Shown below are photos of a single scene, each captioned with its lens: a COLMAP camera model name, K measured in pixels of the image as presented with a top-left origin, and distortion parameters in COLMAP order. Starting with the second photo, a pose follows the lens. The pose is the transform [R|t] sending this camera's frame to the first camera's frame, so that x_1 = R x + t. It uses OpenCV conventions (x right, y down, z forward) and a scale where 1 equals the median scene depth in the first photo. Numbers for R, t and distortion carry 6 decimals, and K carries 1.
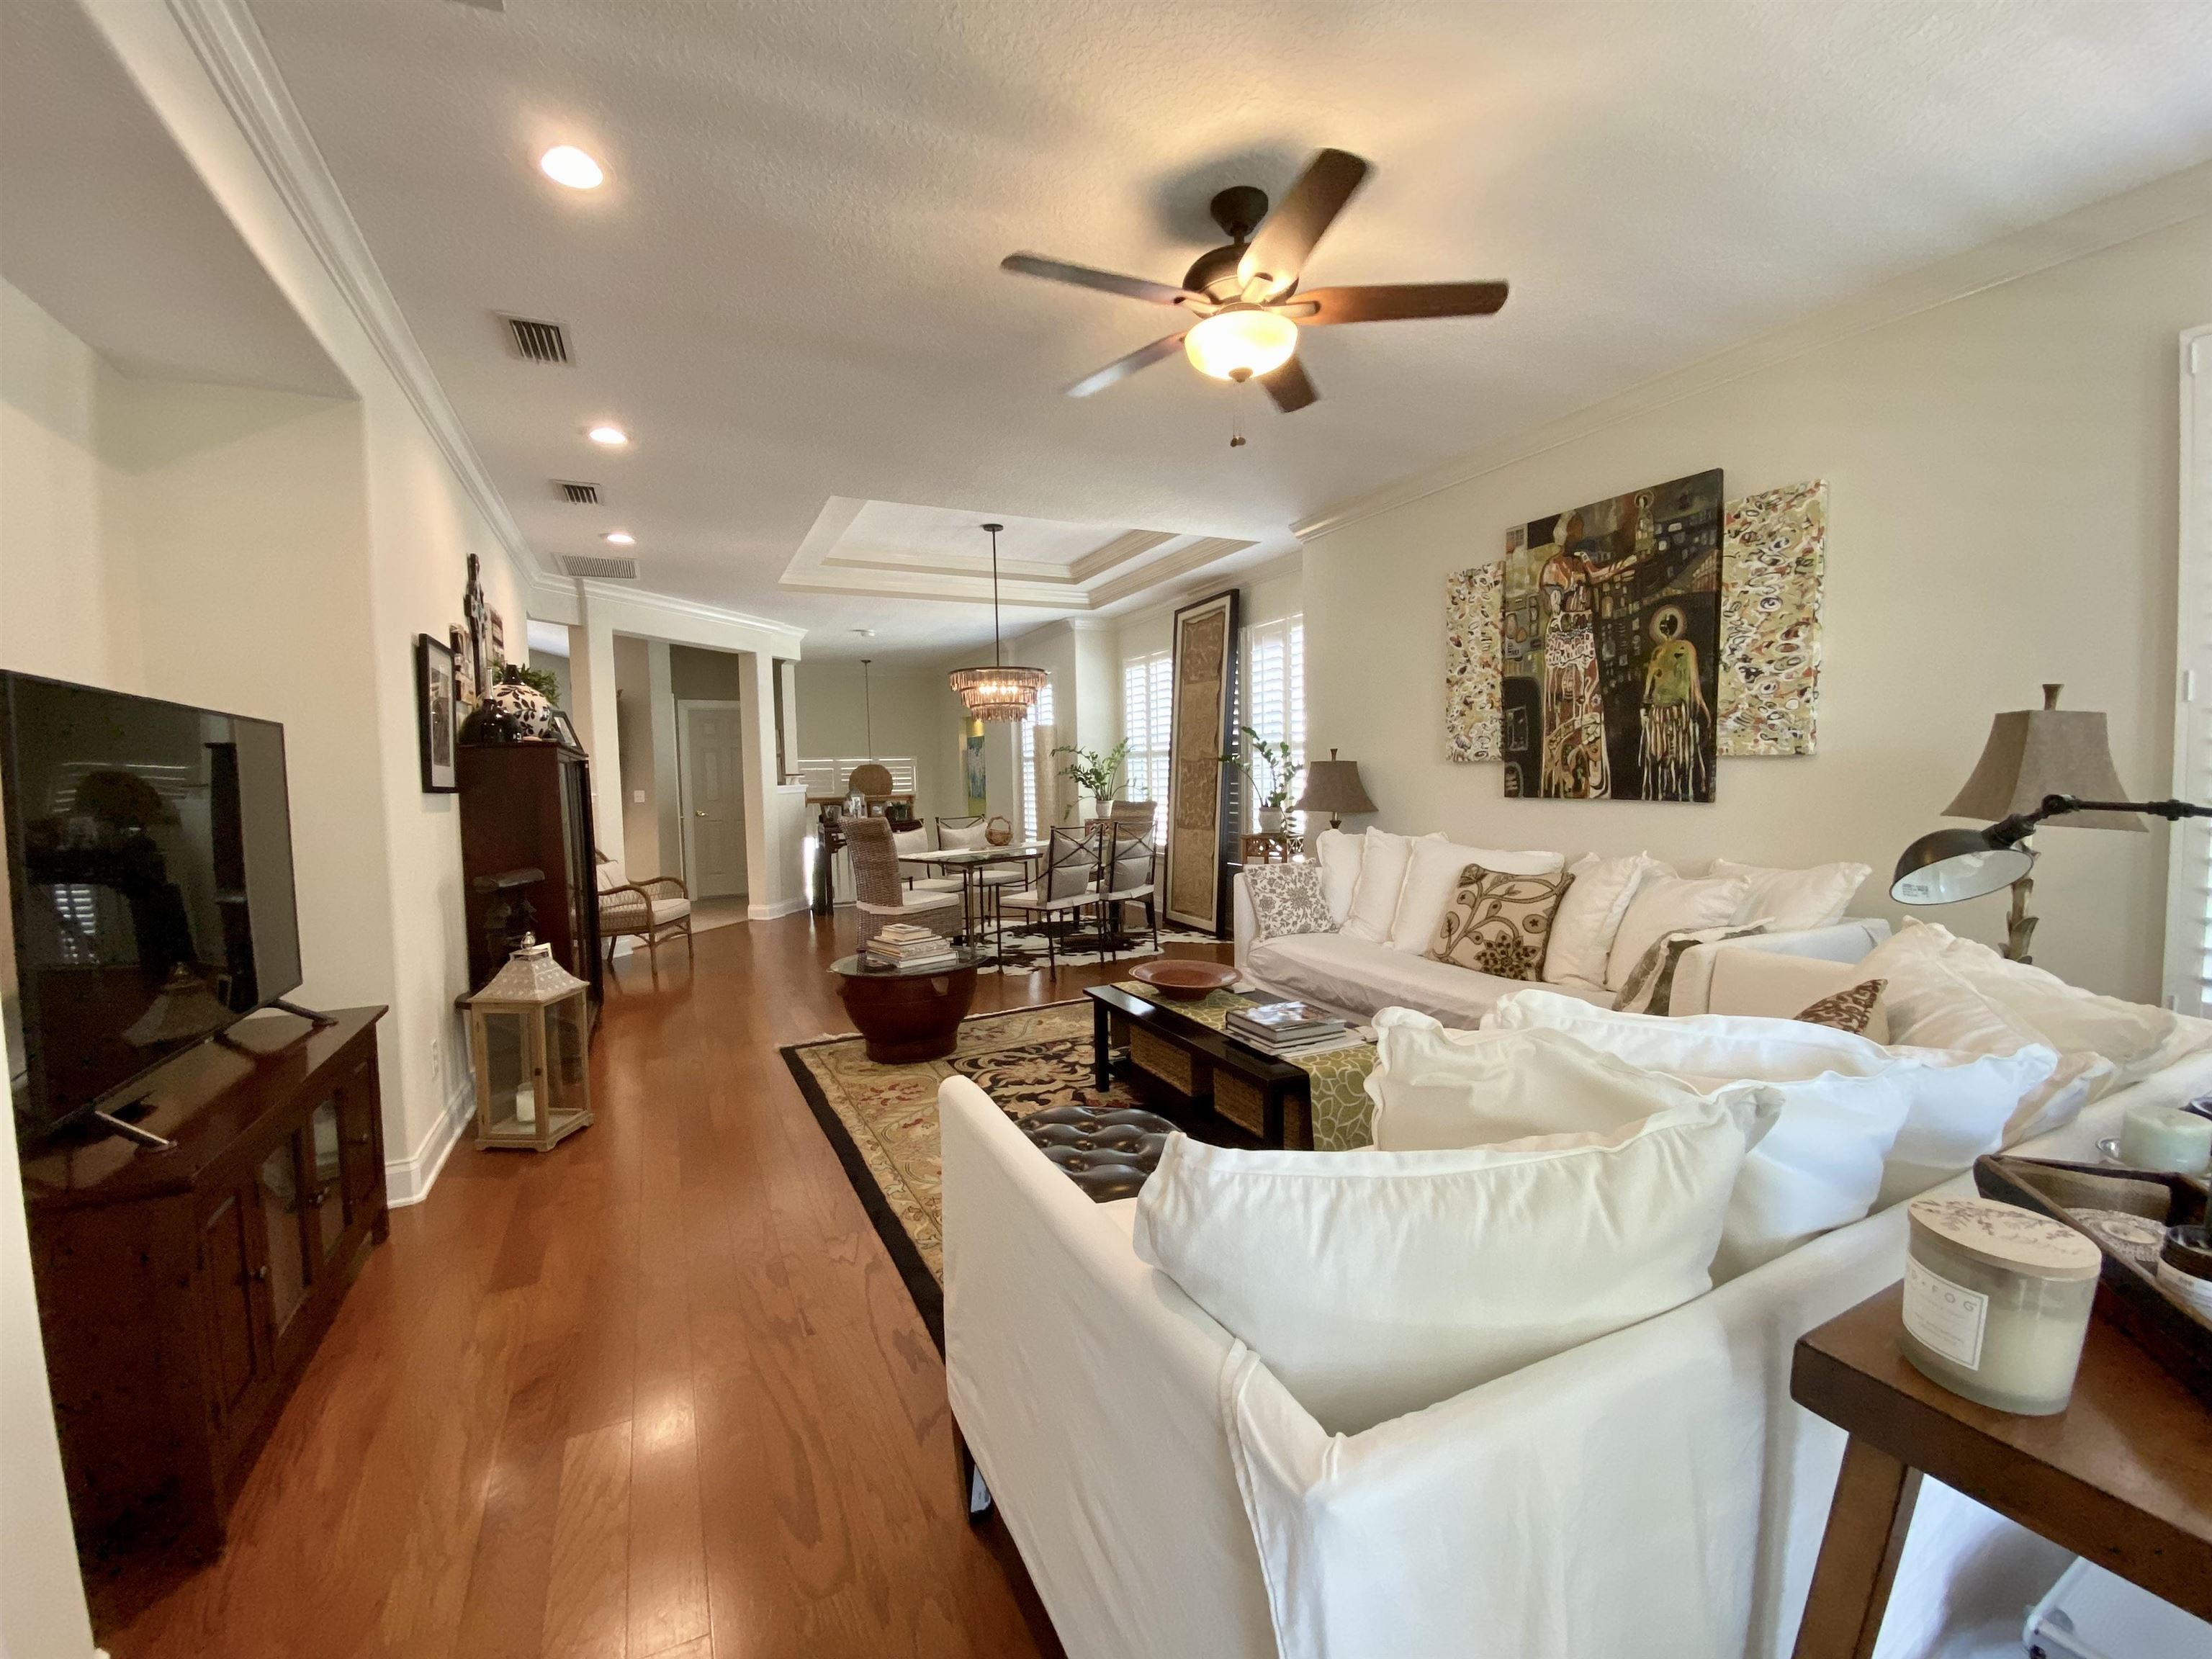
lens RADIAL K [[876.1, 0, 1114.1], [0, 876.1, 835.6], [0, 0, 1]] dist [-0.006085, -0.010719]
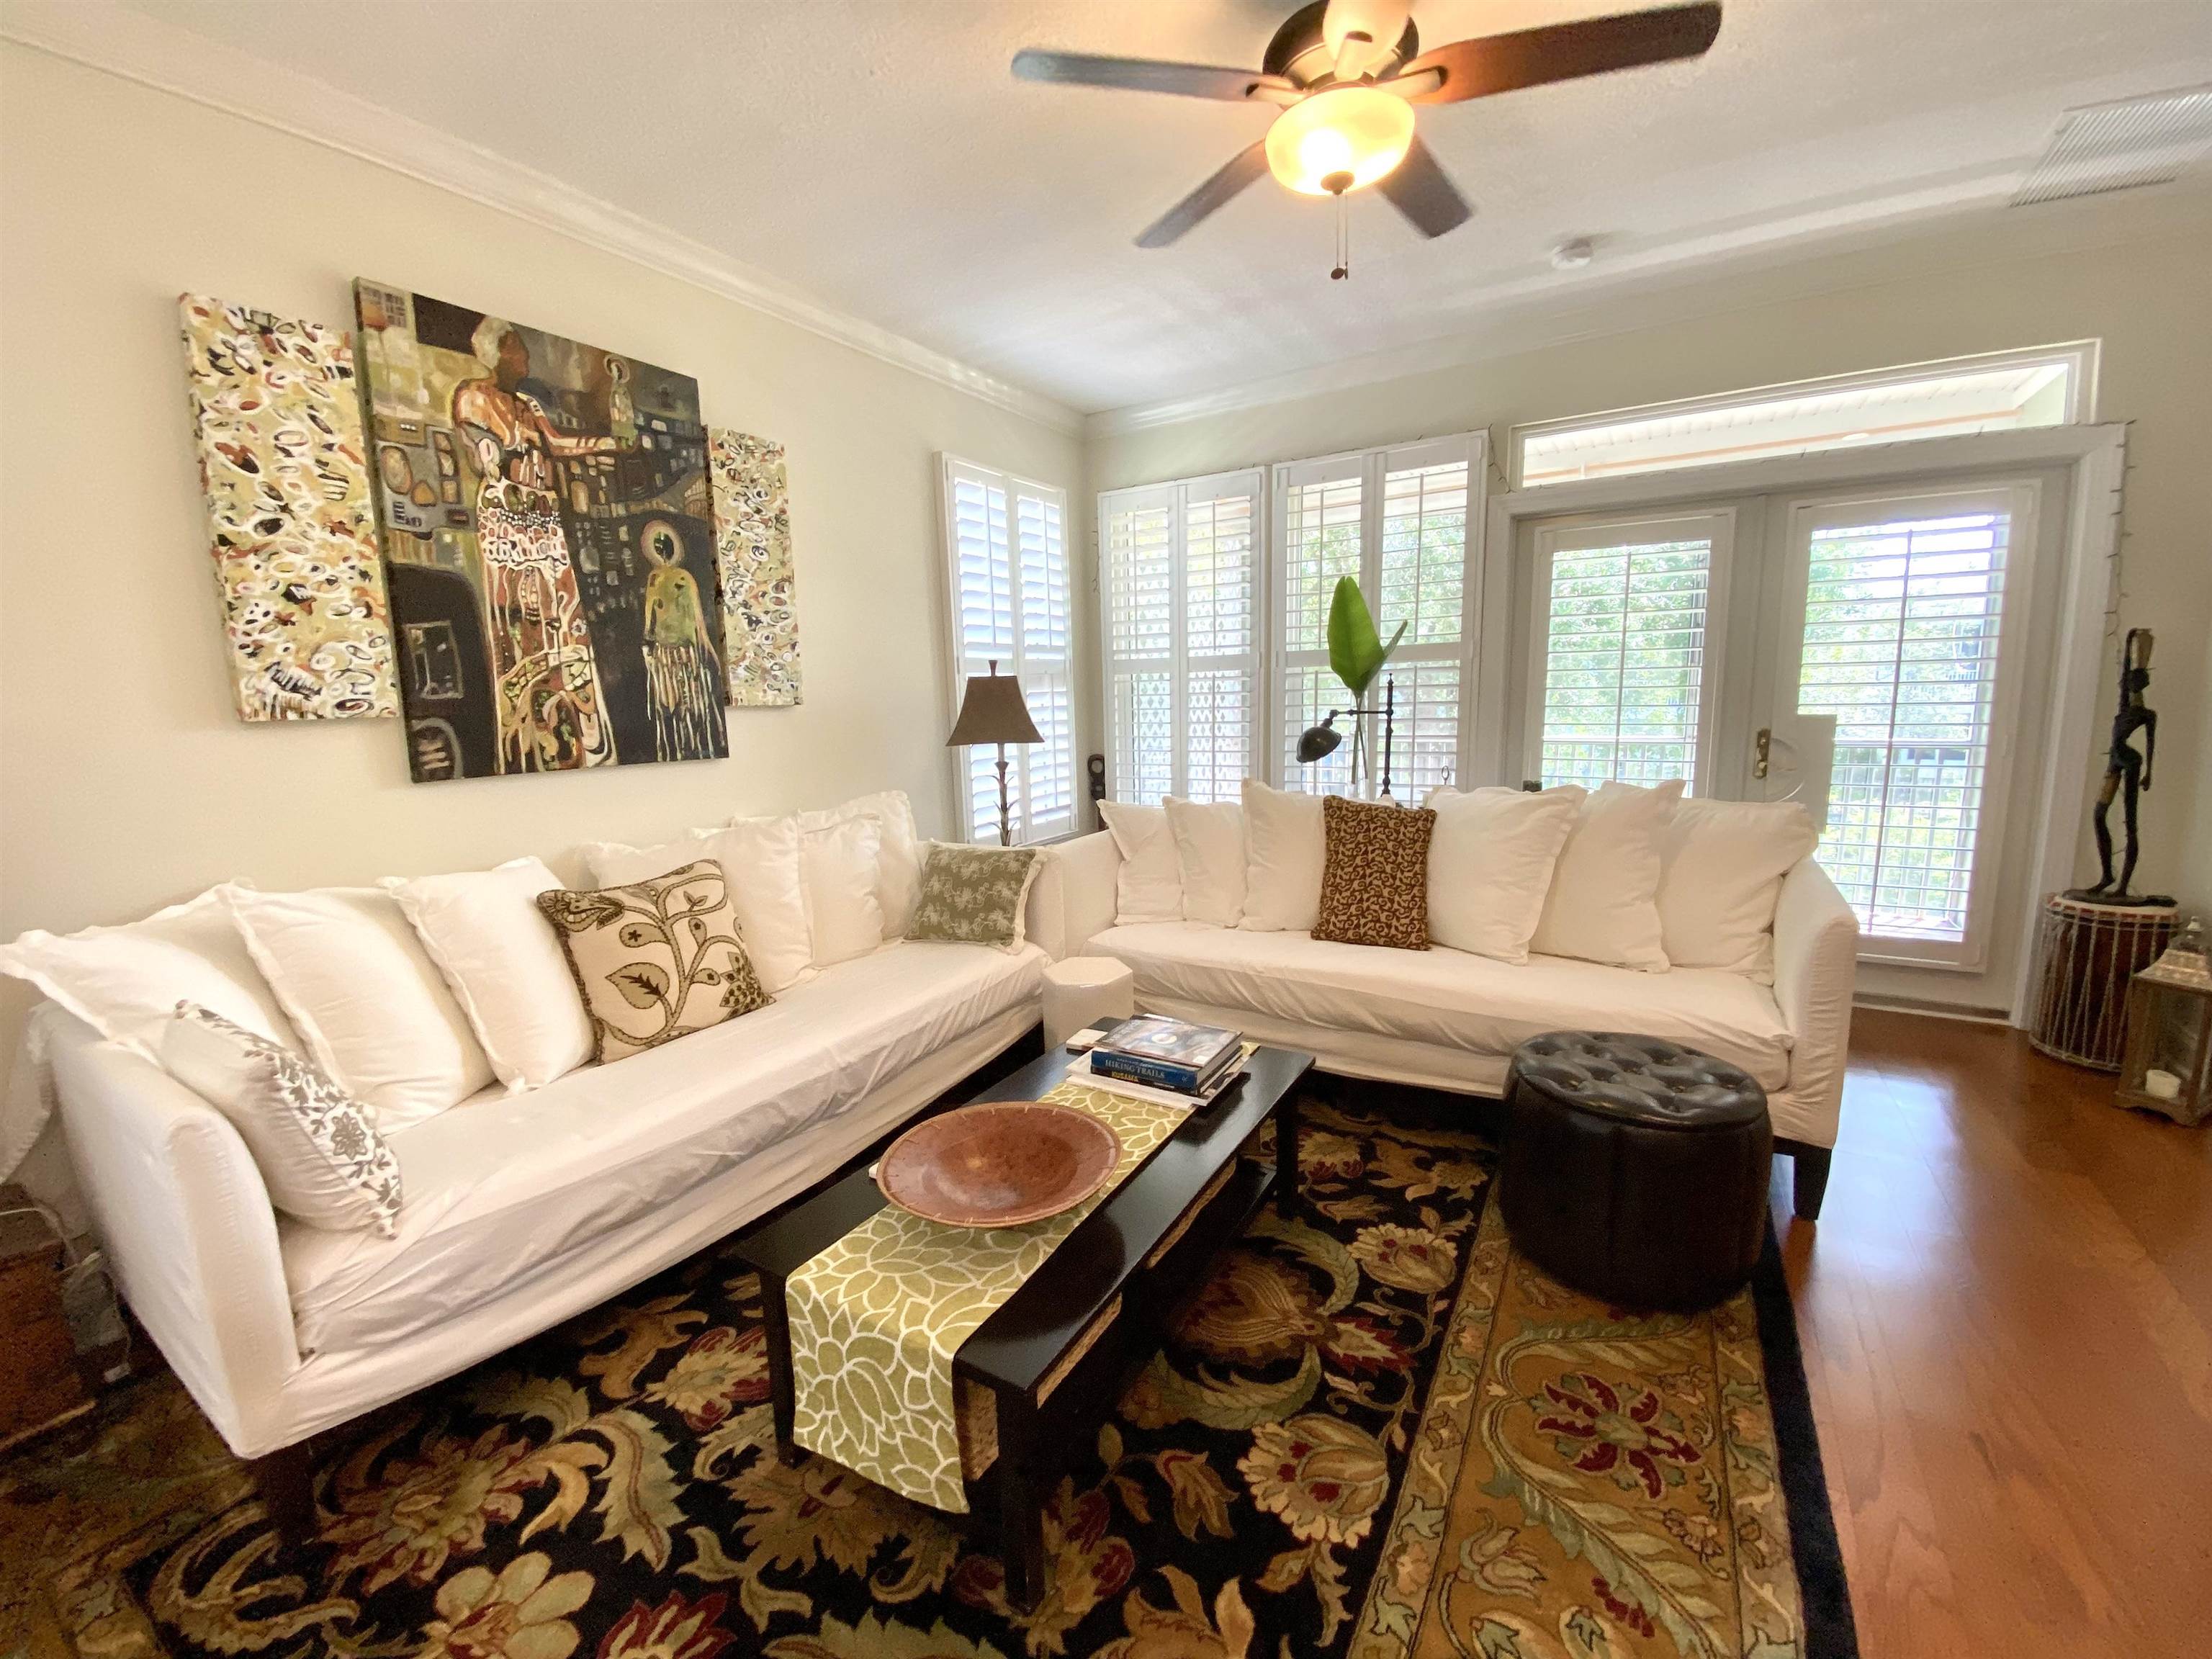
lens RADIAL K [[876.1, 0, 1105.5], [0, 876.1, 836.4], [0, 0, 1]] dist [-0.006085, -0.010719]
pose [[-0.513964, -0.111218, 0.850571, -0.292753], [0.092940, 0.978502, 0.184106, -0.082268], [-0.852762, 0.173676, -0.492578, 1.041562]]
